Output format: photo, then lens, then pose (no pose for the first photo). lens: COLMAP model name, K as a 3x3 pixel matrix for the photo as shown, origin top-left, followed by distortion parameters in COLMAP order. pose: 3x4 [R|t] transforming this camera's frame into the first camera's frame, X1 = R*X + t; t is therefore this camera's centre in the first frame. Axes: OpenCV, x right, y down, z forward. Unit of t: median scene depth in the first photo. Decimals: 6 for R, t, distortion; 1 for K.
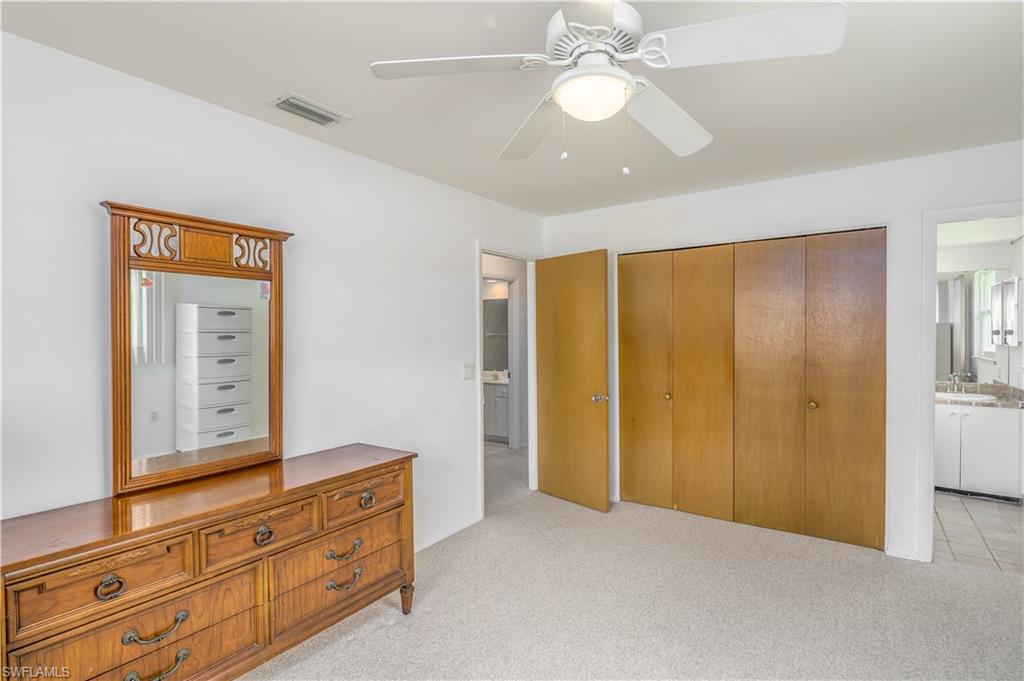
lens RADIAL K [[494.7, 0, 540.9], [0, 494.7, 336.5], [0, 0, 1]] dist [0.002317, -0.000036]
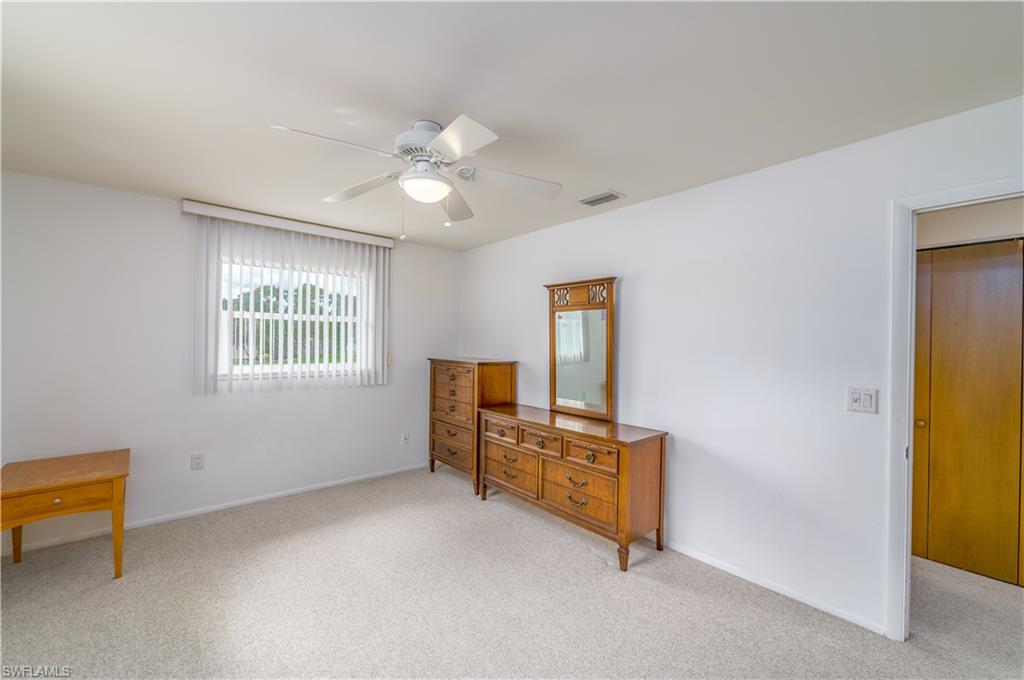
lens RADIAL K [[409.7, 0, 514.3], [0, 409.7, 341.9], [0, 0, 1]] dist [0.002321, -0.001980]
pose [[-0.267963, 0.000179, -0.963429, 0.957085], [-0.021130, 0.999758, 0.006063, -0.006088], [0.963198, 0.021982, -0.267894, 1.231966]]
